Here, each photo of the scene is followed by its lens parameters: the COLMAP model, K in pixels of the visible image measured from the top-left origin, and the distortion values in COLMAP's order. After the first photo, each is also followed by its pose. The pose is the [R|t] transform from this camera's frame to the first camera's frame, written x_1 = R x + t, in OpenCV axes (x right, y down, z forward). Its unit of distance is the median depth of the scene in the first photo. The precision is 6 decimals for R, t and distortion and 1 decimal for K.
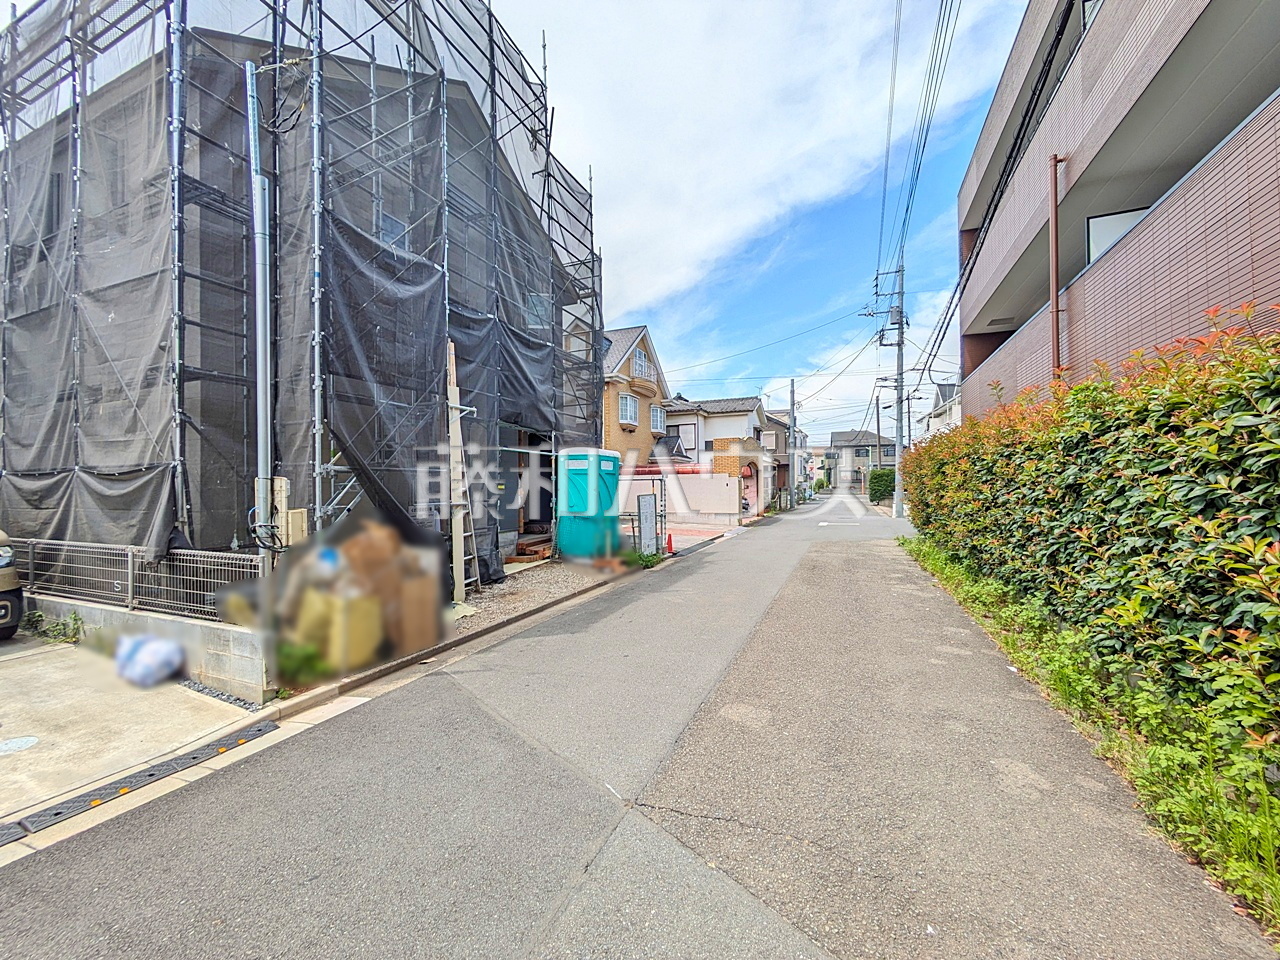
lens RADIAL K [[506.1, 0, 633.5], [0, 506.1, 482.6], [0, 0, 1]] dist [0.000406, 0.001286]
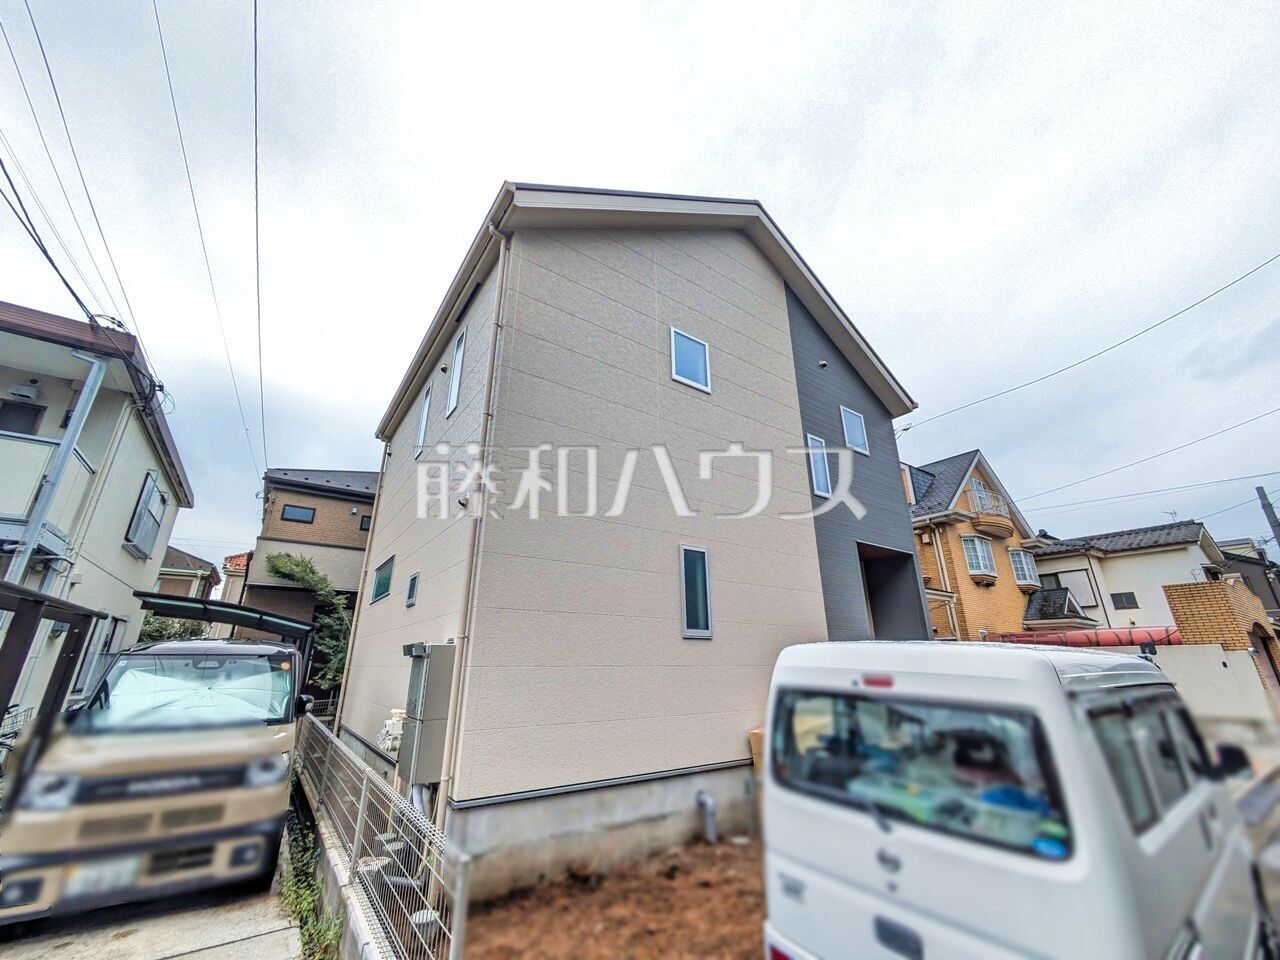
lens RADIAL K [[506.1, 0, 636.5], [0, 506.1, 483.0], [0, 0, 1]] dist [0.000406, 0.001286]
pose [[0.853990, -0.168430, -0.492272, -0.177572], [-0.000001, 0.946151, -0.323725, -0.011498], [0.520289, 0.276459, 0.808004, 0.329991]]
